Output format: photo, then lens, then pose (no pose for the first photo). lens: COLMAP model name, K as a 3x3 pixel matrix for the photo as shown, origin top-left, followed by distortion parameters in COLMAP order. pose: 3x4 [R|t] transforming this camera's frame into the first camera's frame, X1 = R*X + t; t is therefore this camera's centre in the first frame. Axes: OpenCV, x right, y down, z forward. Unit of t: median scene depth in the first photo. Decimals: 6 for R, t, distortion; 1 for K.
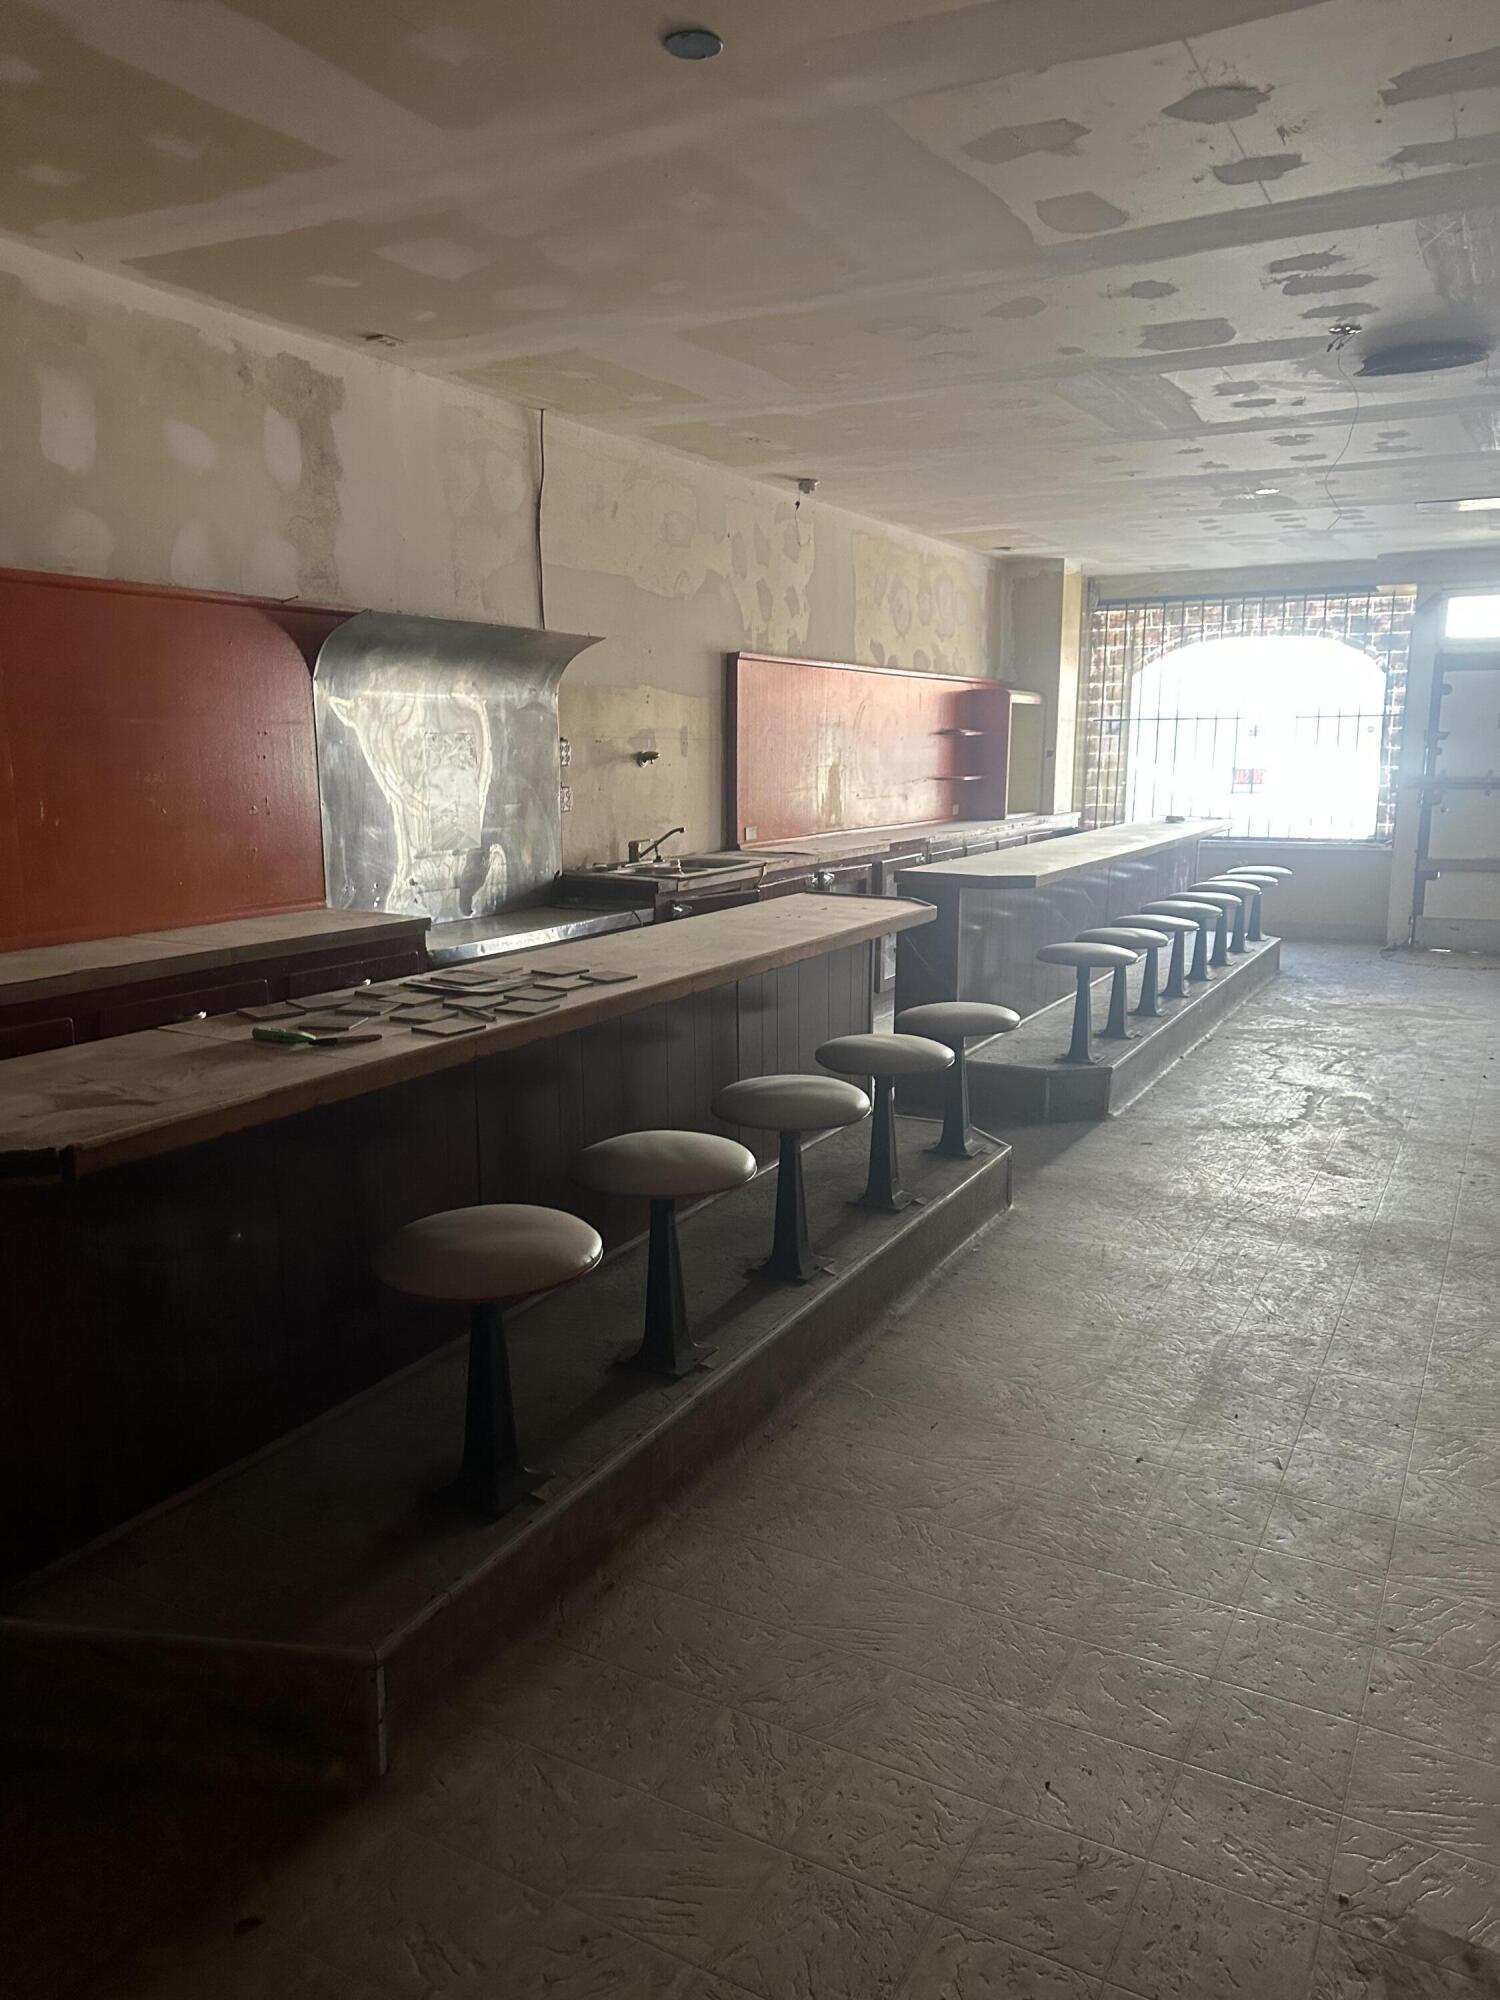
lens RADIAL K [[1428.5, 0, 758.3], [0, 1428.5, 1004.6], [0, 0, 1]] dist [0.041212, -0.013830]
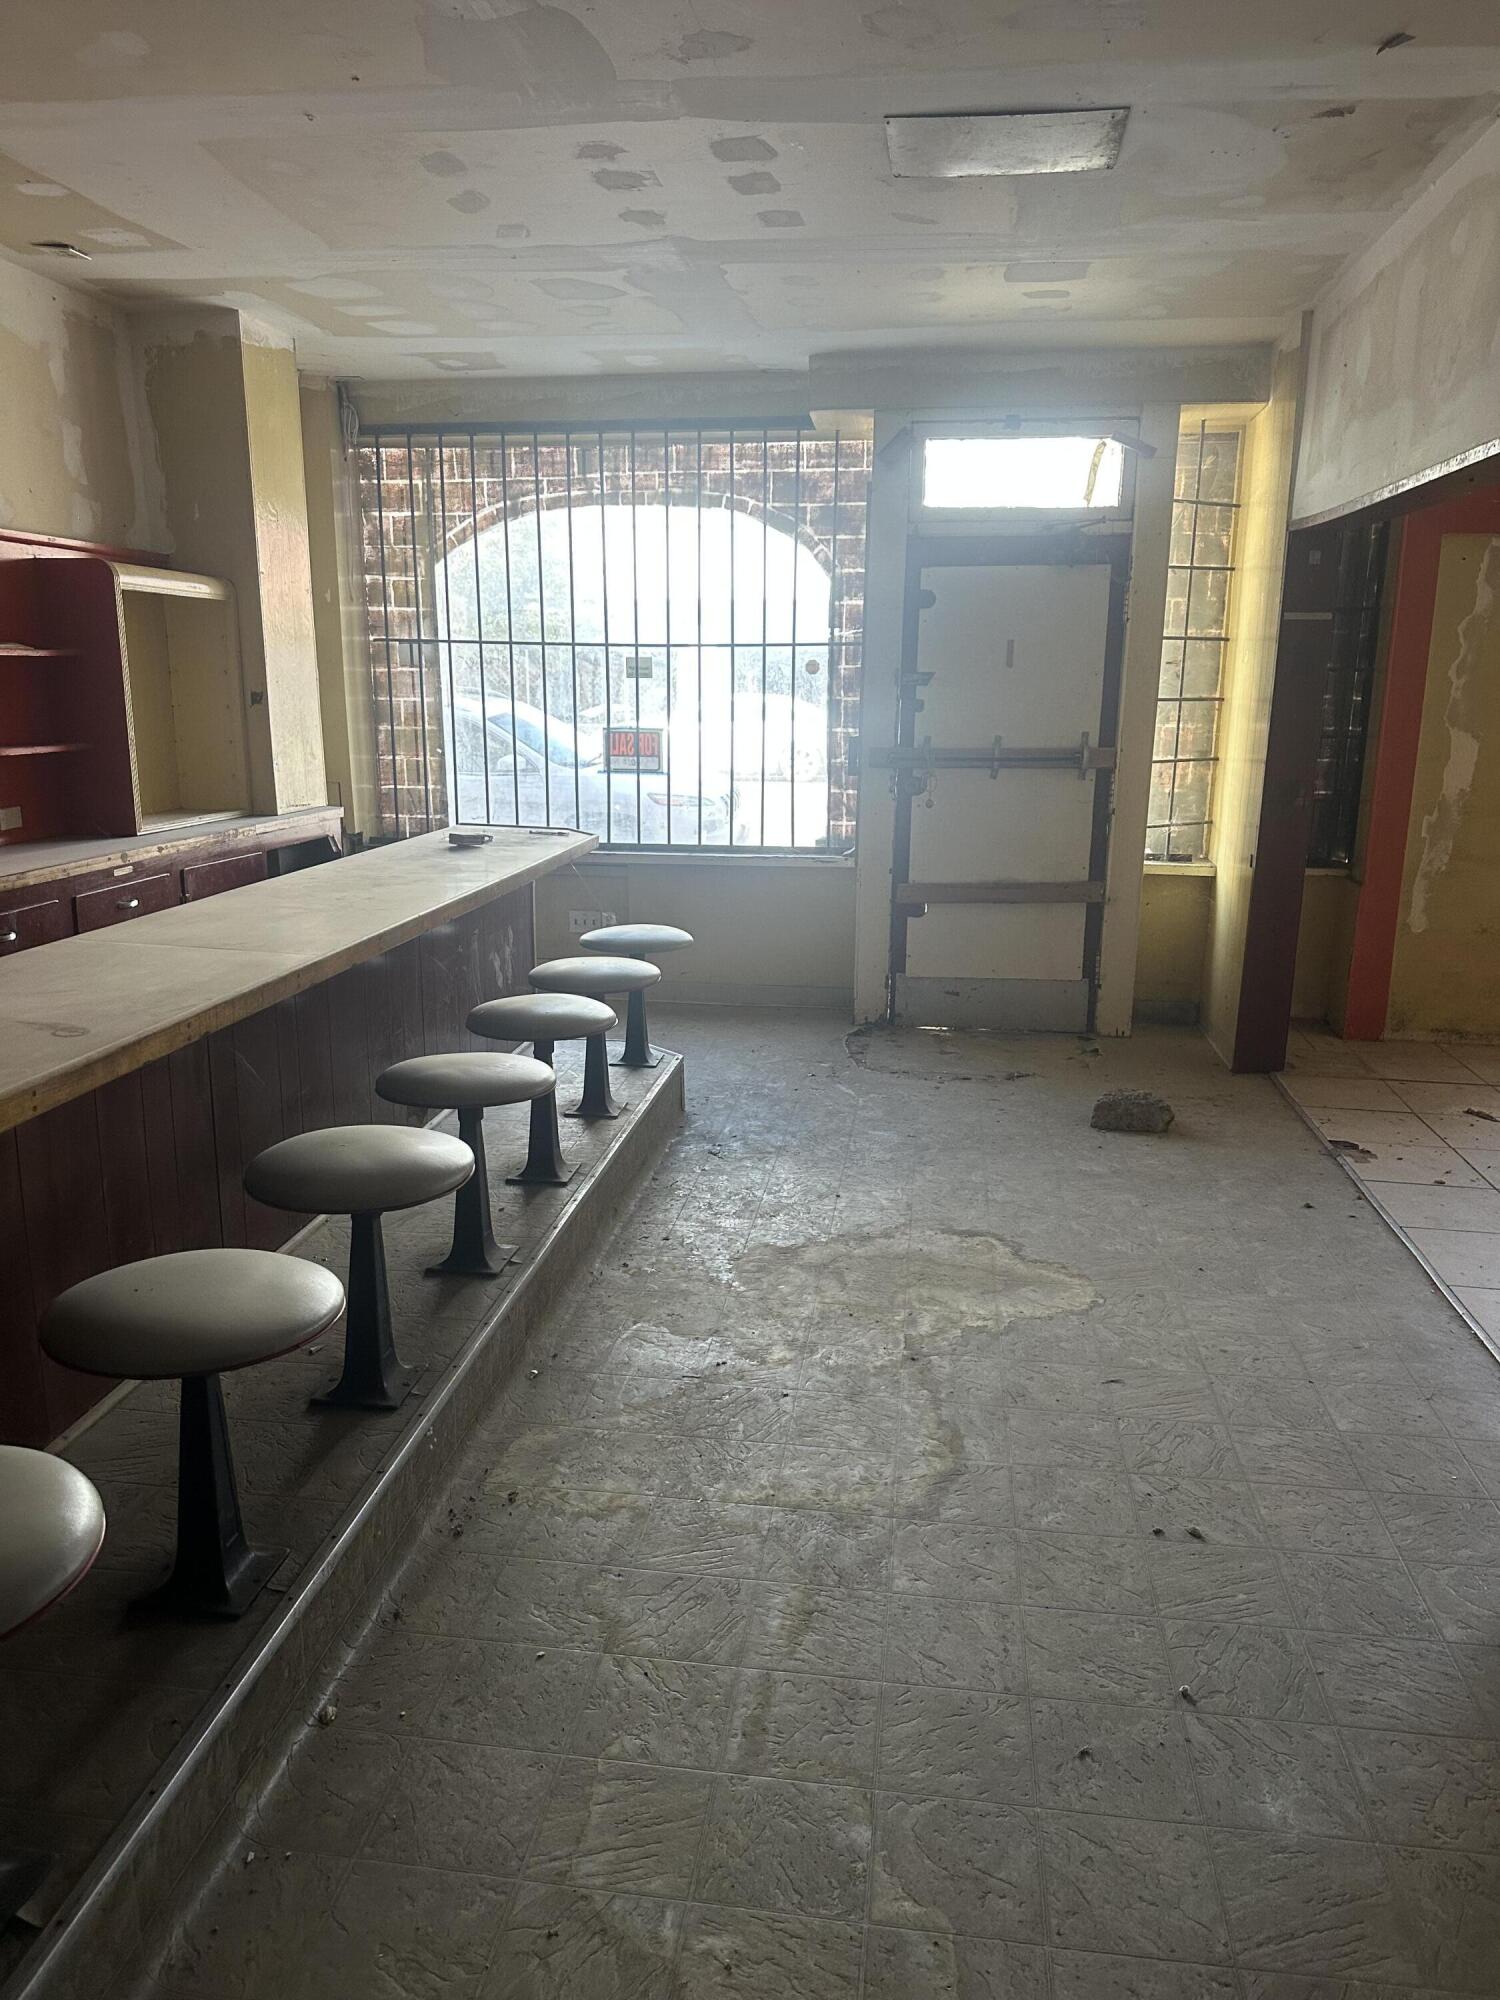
lens RADIAL K [[1428.5, 0, 751.2], [0, 1428.5, 1000.0], [0, 0, 1]] dist [0.041212, -0.013830]
pose [[0.935087, -0.064904, 0.348425, 0.181366], [0.050828, 0.997485, 0.049399, -0.081938], [-0.350755, -0.028483, 0.936034, 0.440143]]
